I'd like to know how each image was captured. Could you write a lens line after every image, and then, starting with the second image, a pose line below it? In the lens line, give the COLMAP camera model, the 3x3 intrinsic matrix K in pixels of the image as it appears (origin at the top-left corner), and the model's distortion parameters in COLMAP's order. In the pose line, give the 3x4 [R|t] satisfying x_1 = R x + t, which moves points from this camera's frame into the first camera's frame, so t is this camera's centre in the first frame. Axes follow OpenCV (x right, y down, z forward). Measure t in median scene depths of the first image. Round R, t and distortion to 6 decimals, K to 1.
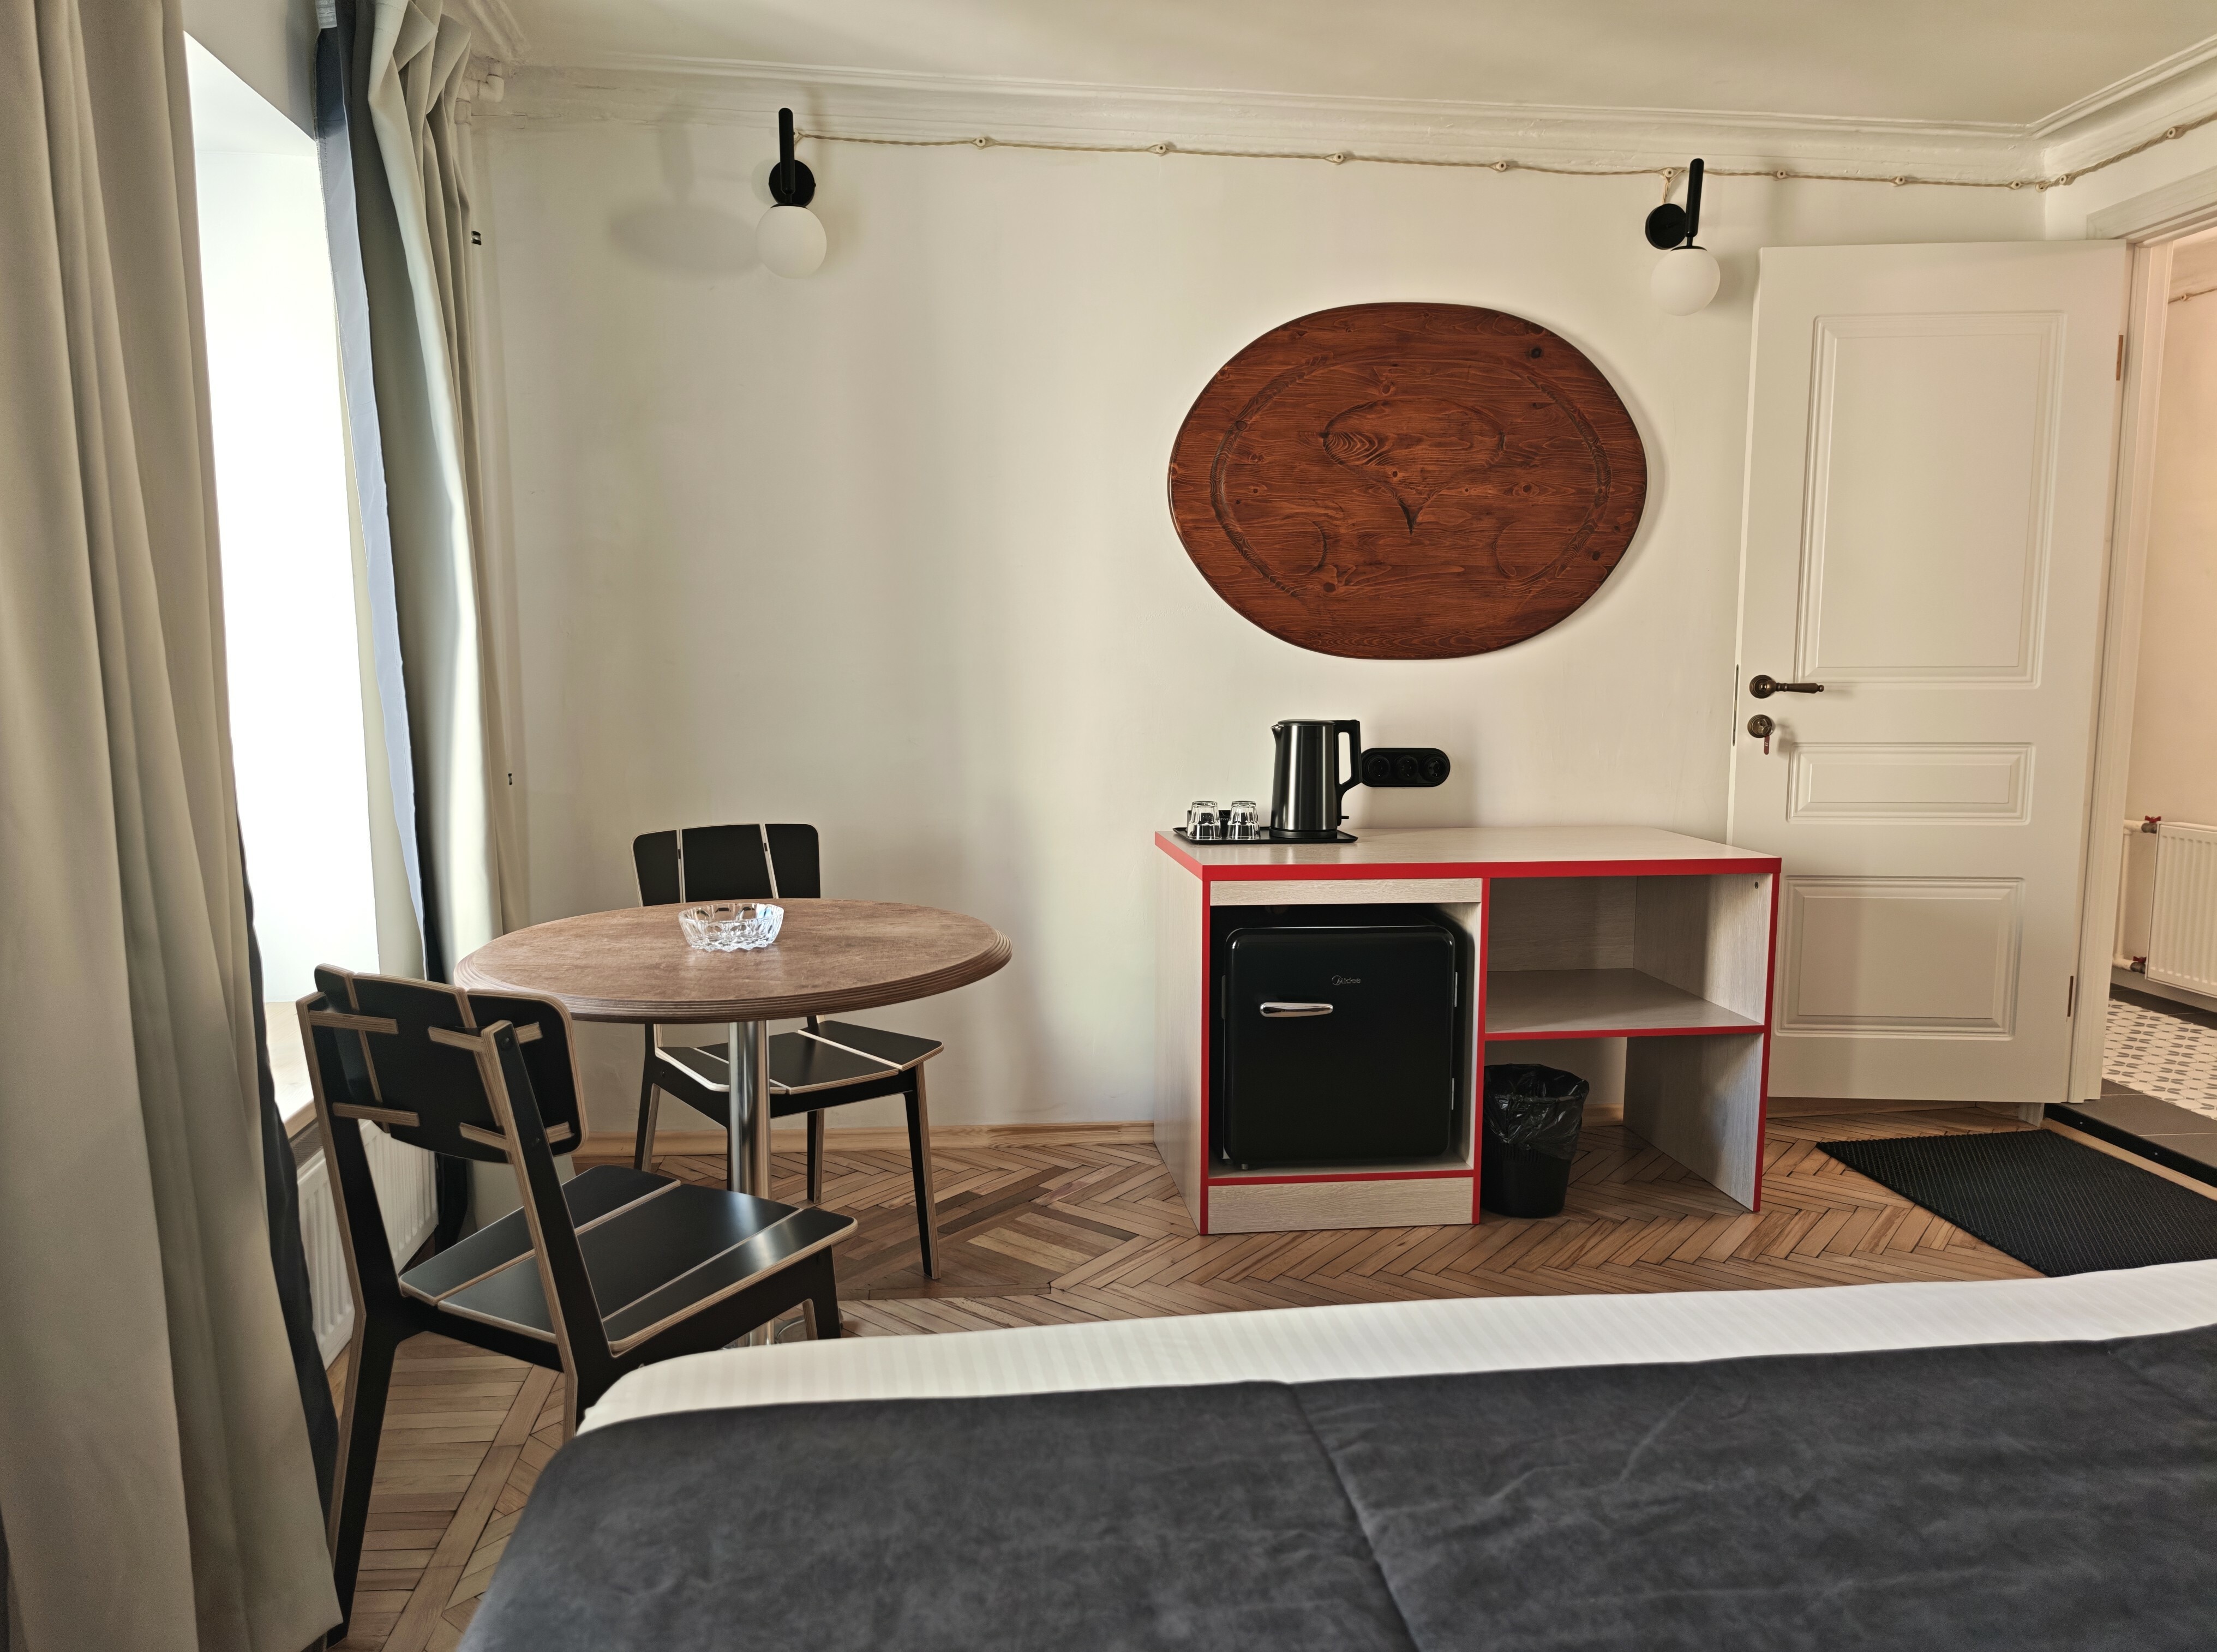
lens RADIAL K [[1505.4, 0, 1109.4], [0, 1505.4, 831.4], [0, 0, 1]] dist [0.023688, -0.024289]
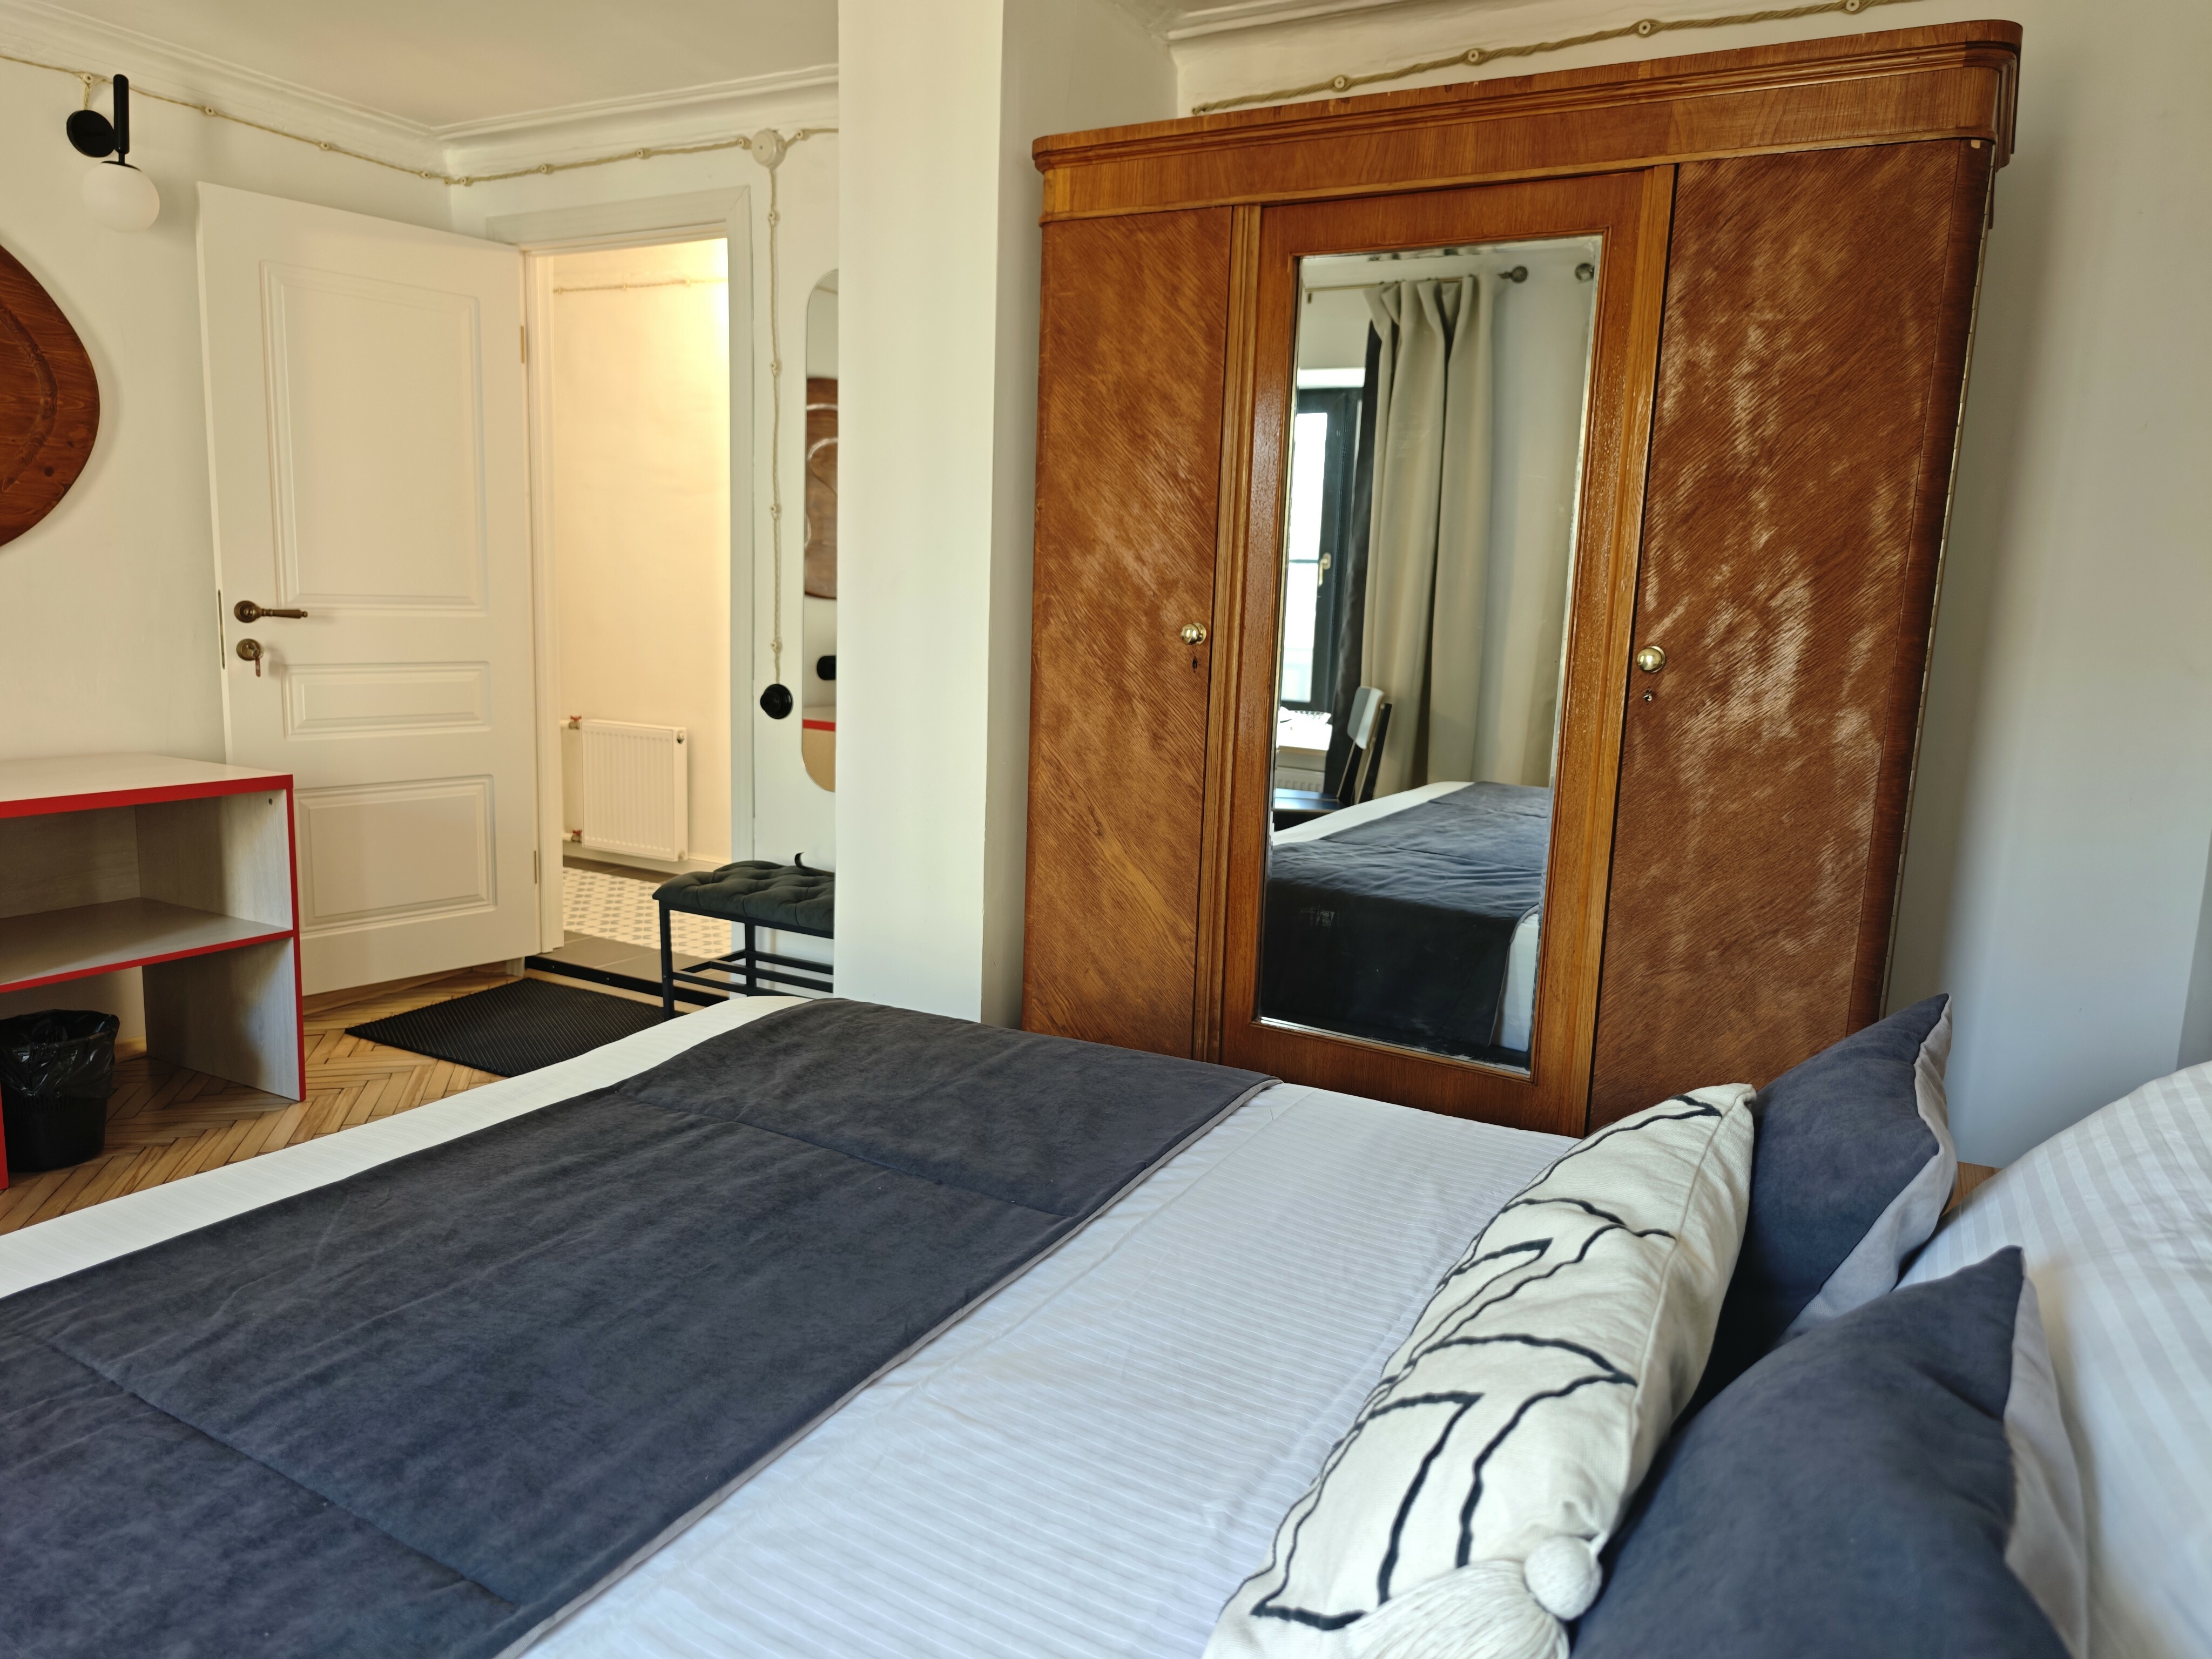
lens RADIAL K [[1502.2, 0, 1106.9], [0, 1502.2, 834.9], [0, 0, 1]] dist [0.023688, -0.024289]
pose [[0.579834, -0.113053, 0.806853, -0.088307], [0.060053, 0.993563, 0.096058, -0.007593], [-0.812519, -0.007244, 0.582890, -0.098919]]
